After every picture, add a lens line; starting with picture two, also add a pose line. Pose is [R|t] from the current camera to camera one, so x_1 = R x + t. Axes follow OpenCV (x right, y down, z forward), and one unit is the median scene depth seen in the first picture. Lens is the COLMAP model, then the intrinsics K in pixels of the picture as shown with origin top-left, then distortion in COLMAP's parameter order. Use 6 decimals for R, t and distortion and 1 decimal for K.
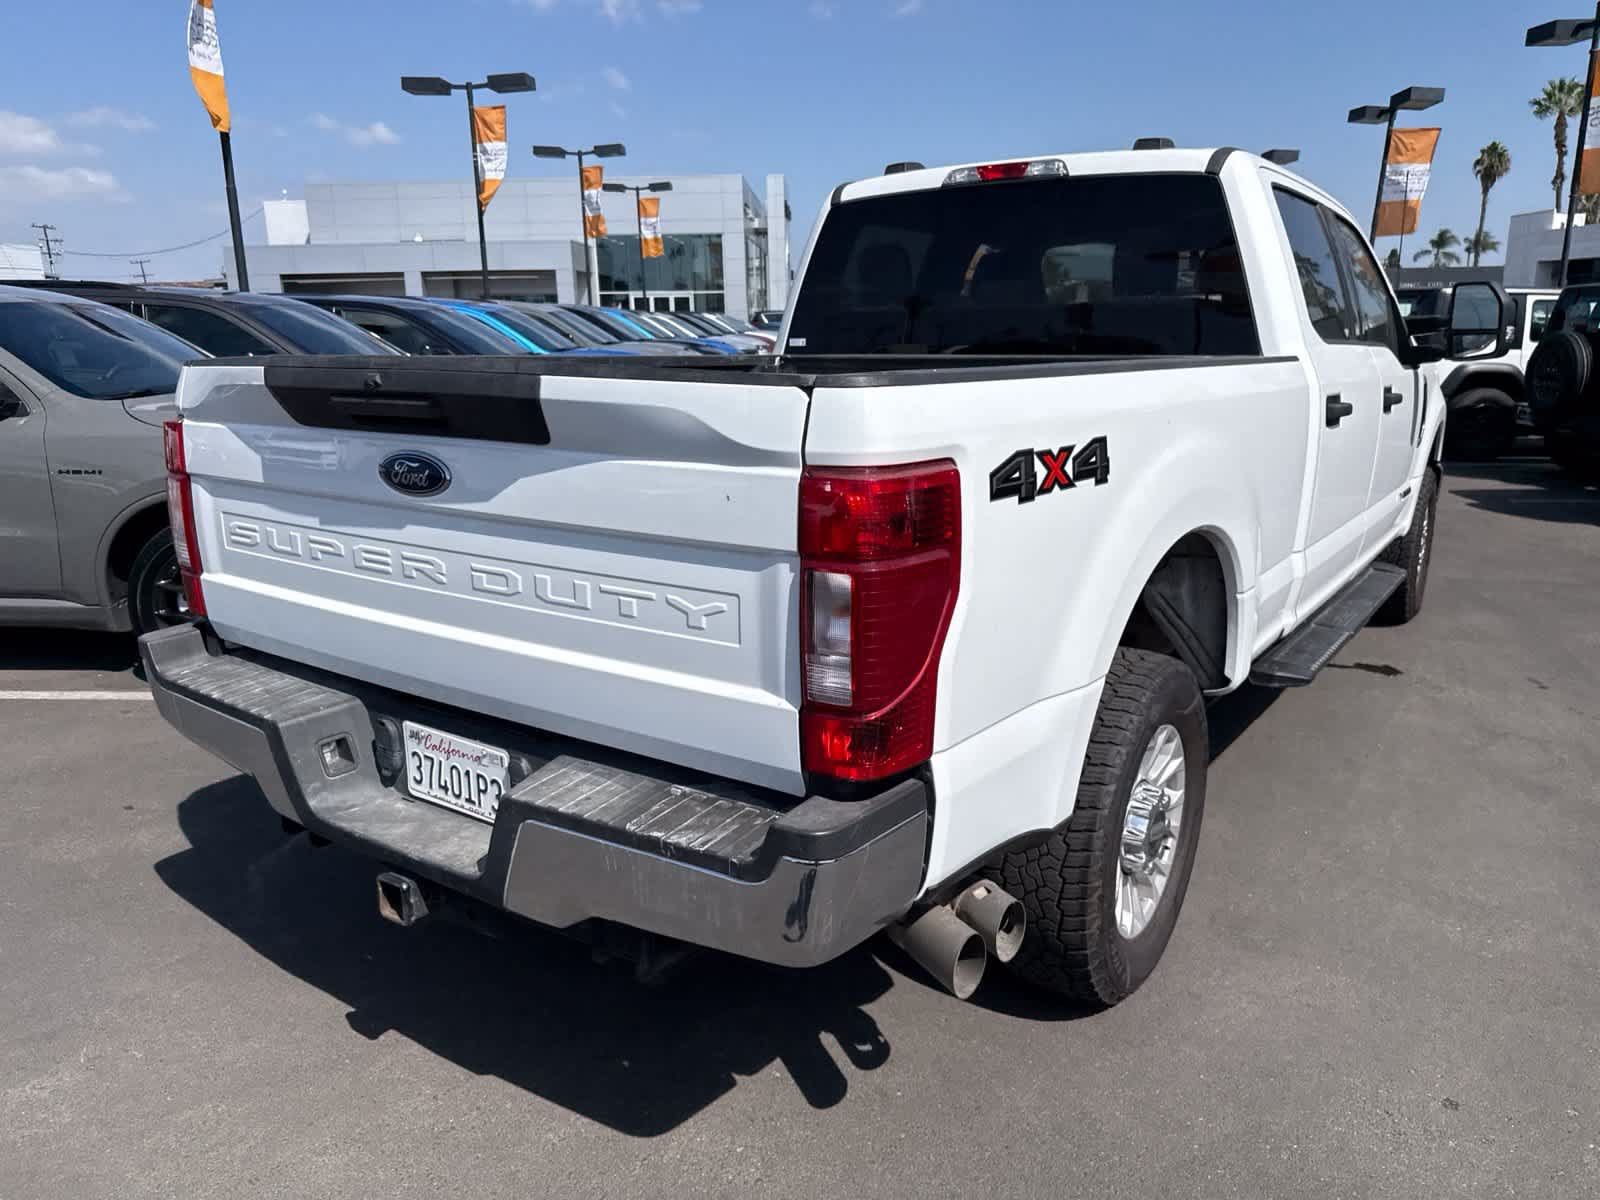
lens RADIAL K [[1141.0, 0, 804.3], [0, 1141.0, 603.4], [0, 0, 1]] dist [0.031137, -0.035210]
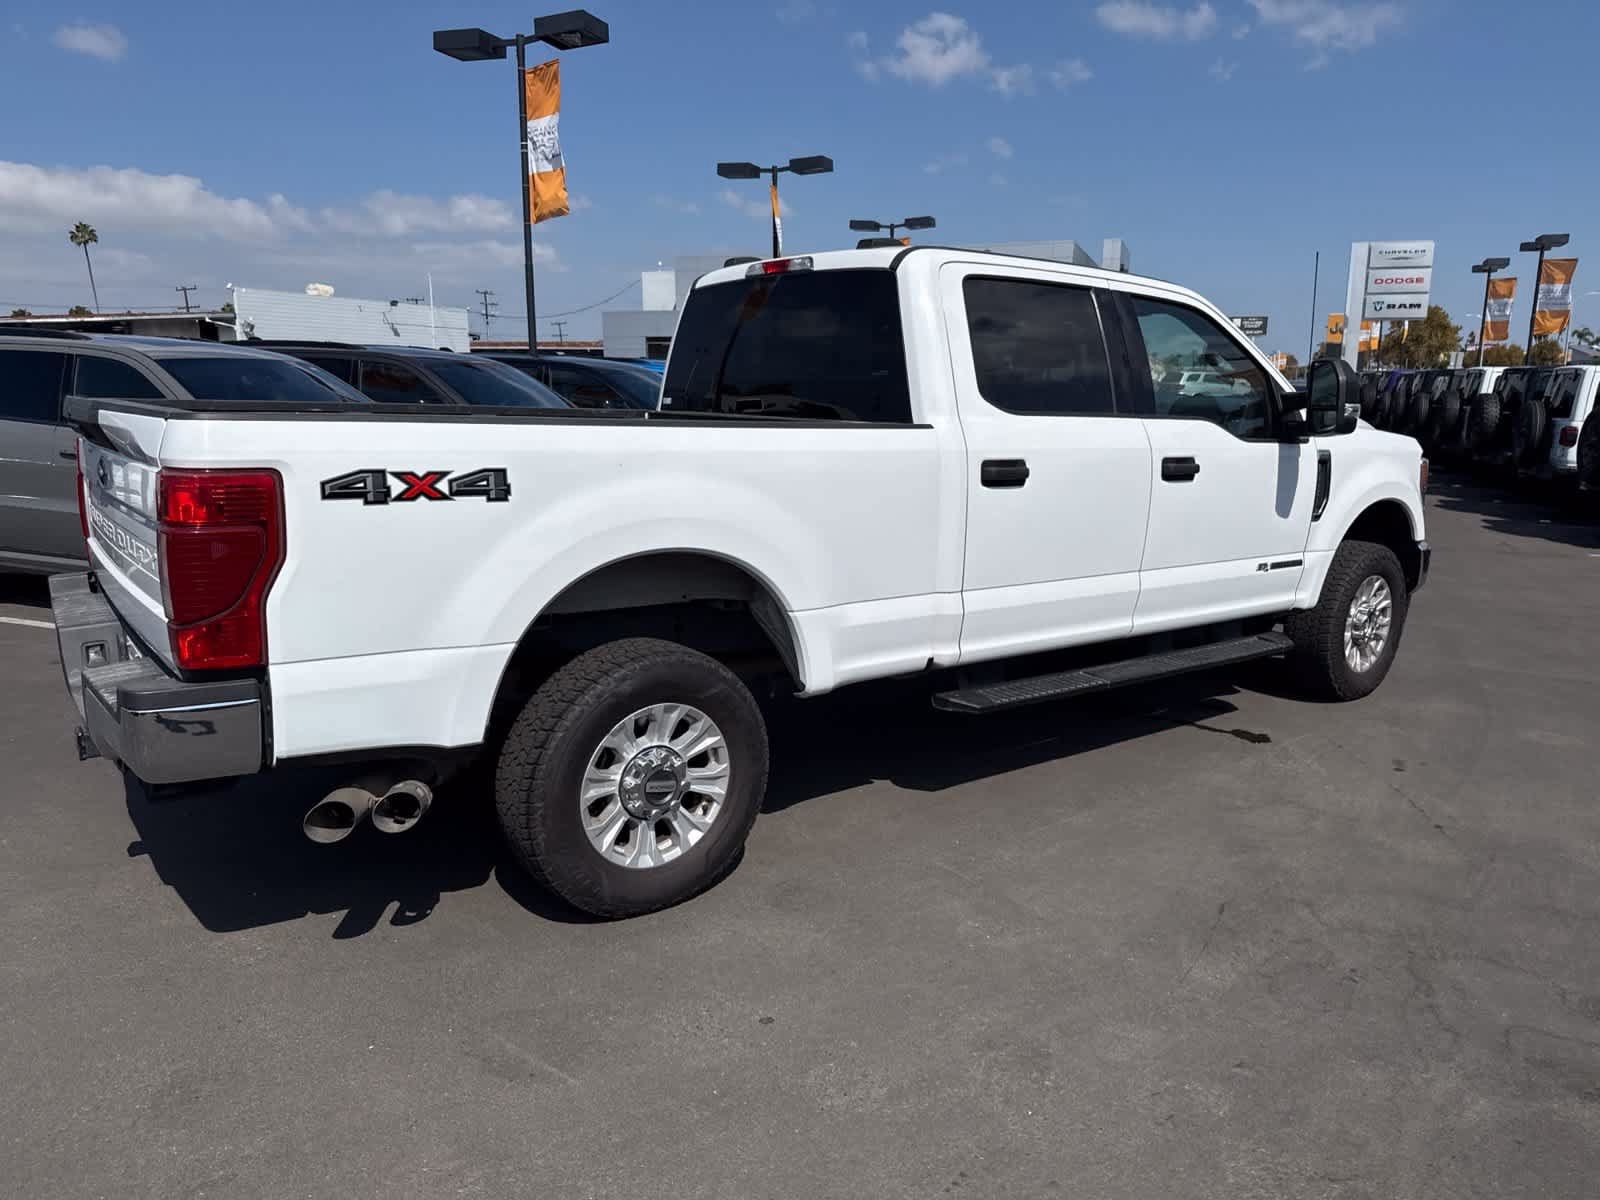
lens RADIAL K [[1141.0, 0, 813.5], [0, 1141.0, 598.8], [0, 0, 1]] dist [0.031137, -0.035210]
pose [[0.952926, 0.077397, -0.293158, 0.512742], [-0.093073, 0.994860, -0.039886, 0.016338], [0.288564, 0.065294, 0.955232, -0.105909]]
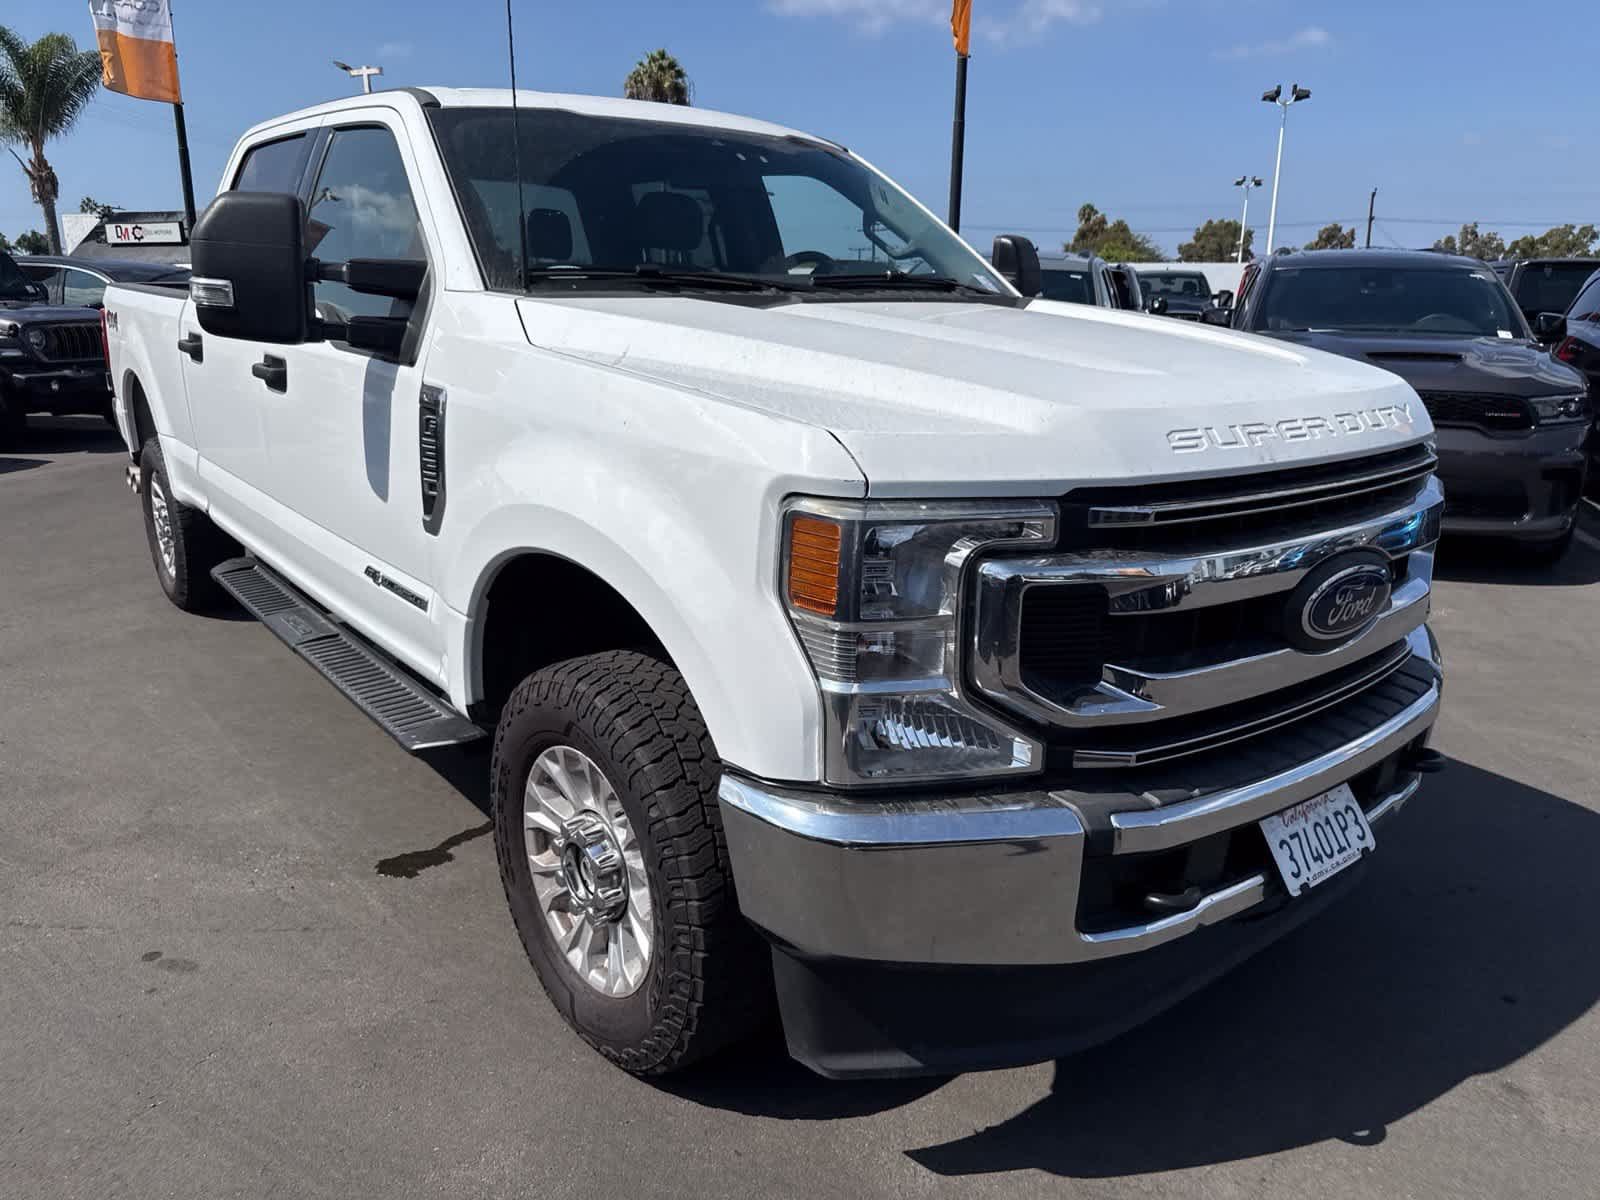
lens RADIAL K [[1141.0, 0, 801.9], [0, 1141.0, 602.5], [0, 0, 1]] dist [0.031137, -0.035210]
pose [[-0.284353, 0.258813, -0.923125, 1.170454], [-0.239967, 0.913009, 0.329895, -0.380033], [0.928202, 0.315326, -0.197510, 1.549369]]
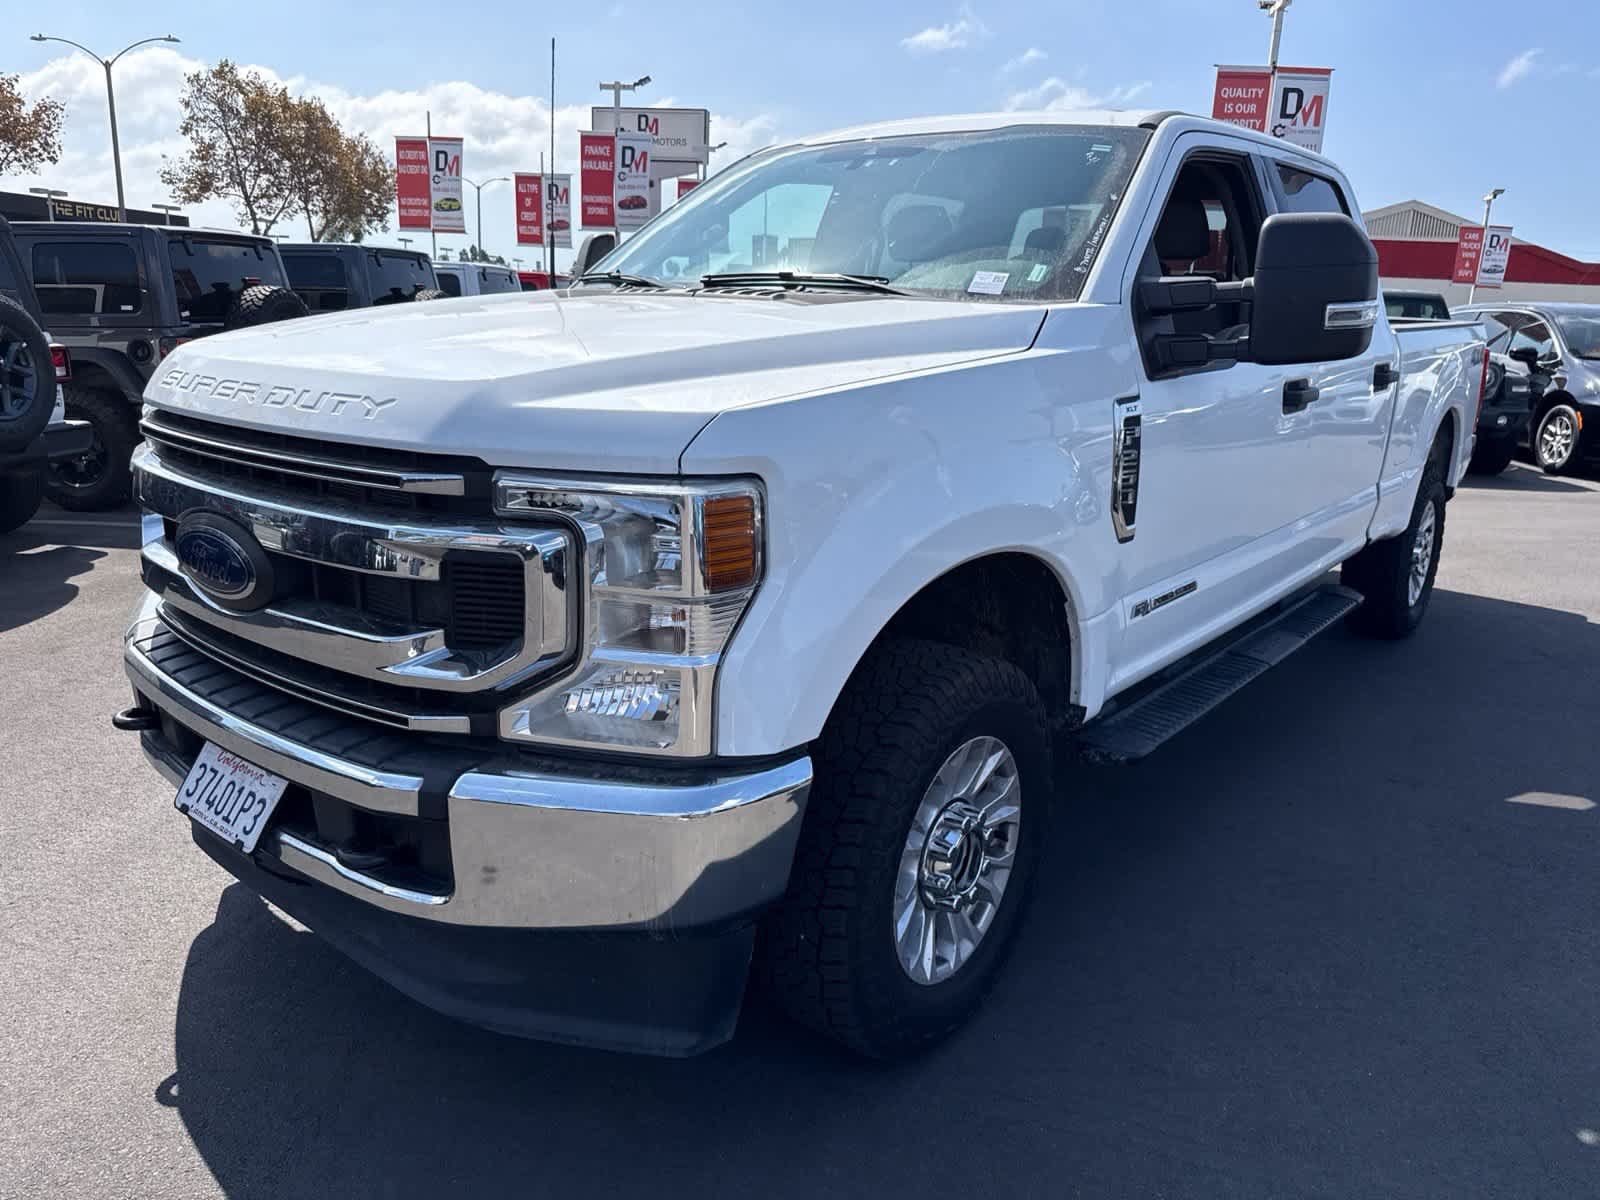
lens RADIAL K [[1141.0, 0, 800.2], [0, 1141.0, 601.2], [0, 0, 1]] dist [0.031137, -0.035210]
pose [[-0.994774, -0.037566, 0.094940, 0.392130], [0.010931, 0.885330, 0.464835, -0.482362], [-0.101515, 0.463444, -0.880292, 2.062218]]
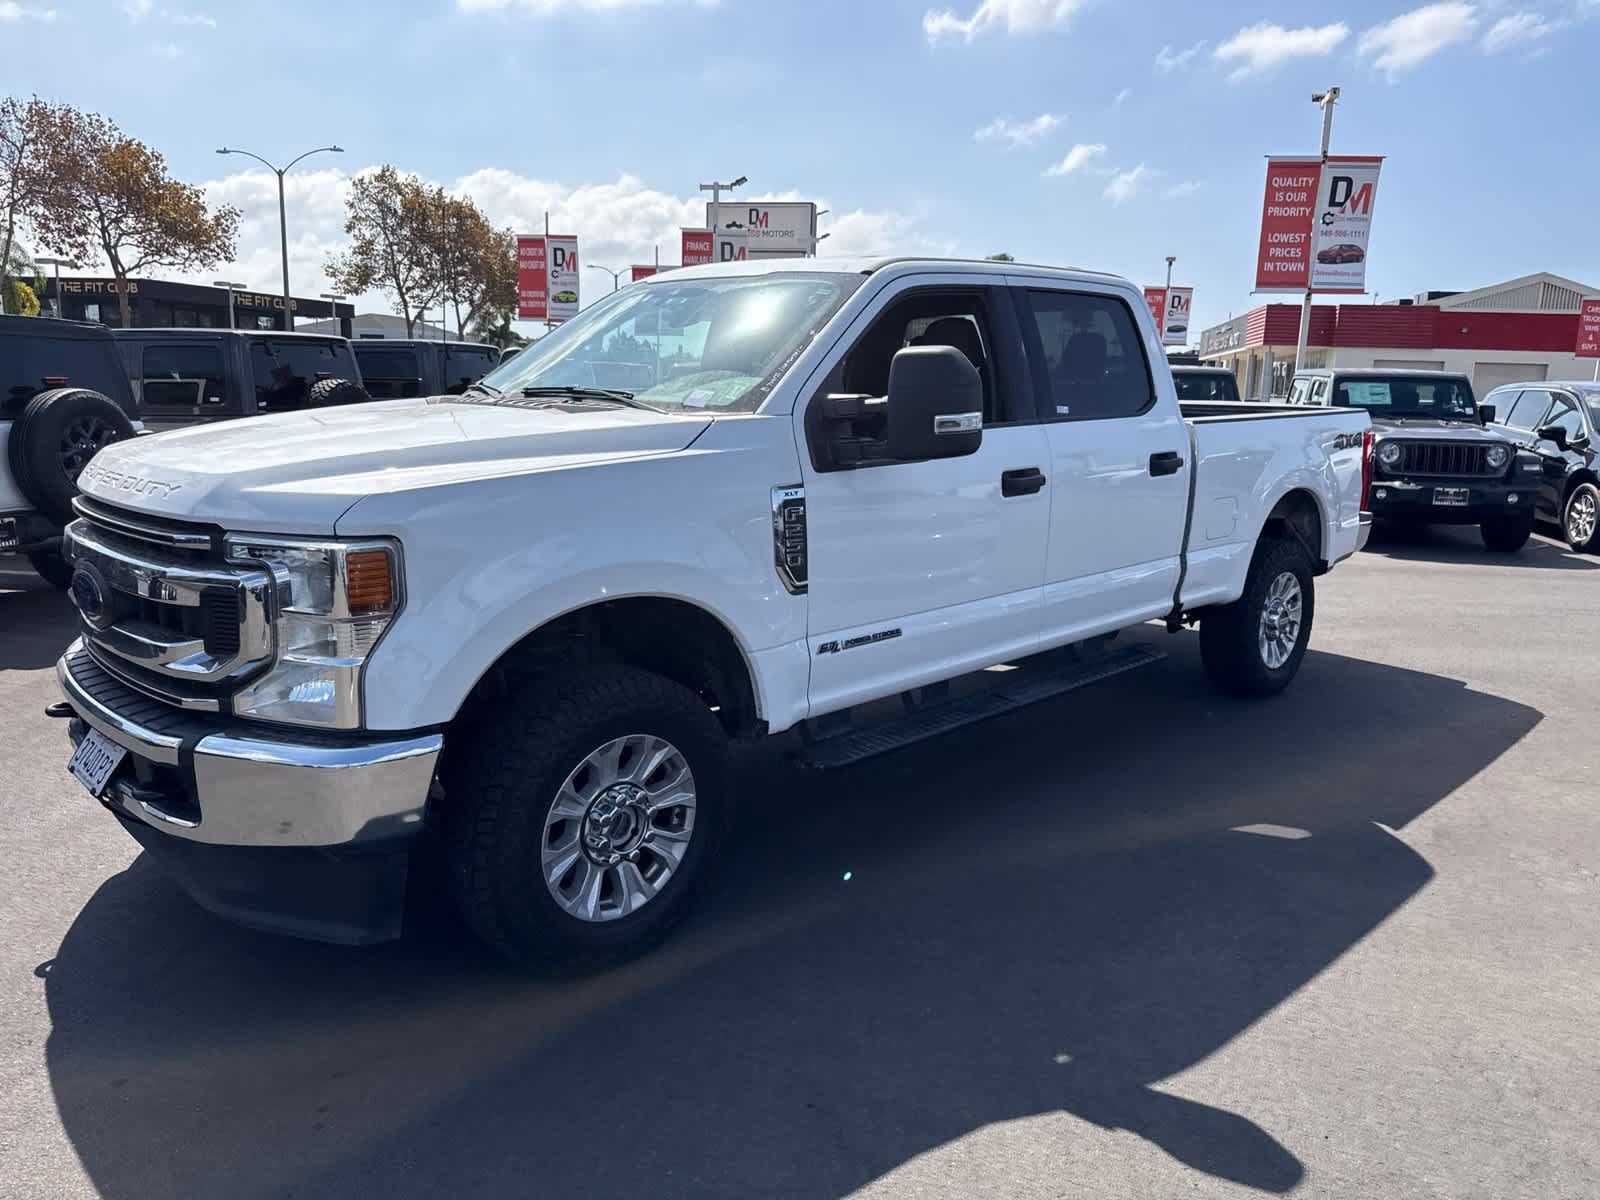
lens RADIAL K [[1141.0, 0, 813.4], [0, 1141.0, 591.8], [0, 0, 1]] dist [0.031137, -0.035210]
pose [[-0.978659, -0.044117, 0.200698, 0.112089], [0.040457, 0.916199, 0.398677, -0.539069], [-0.201468, 0.398288, -0.894862, 2.193031]]
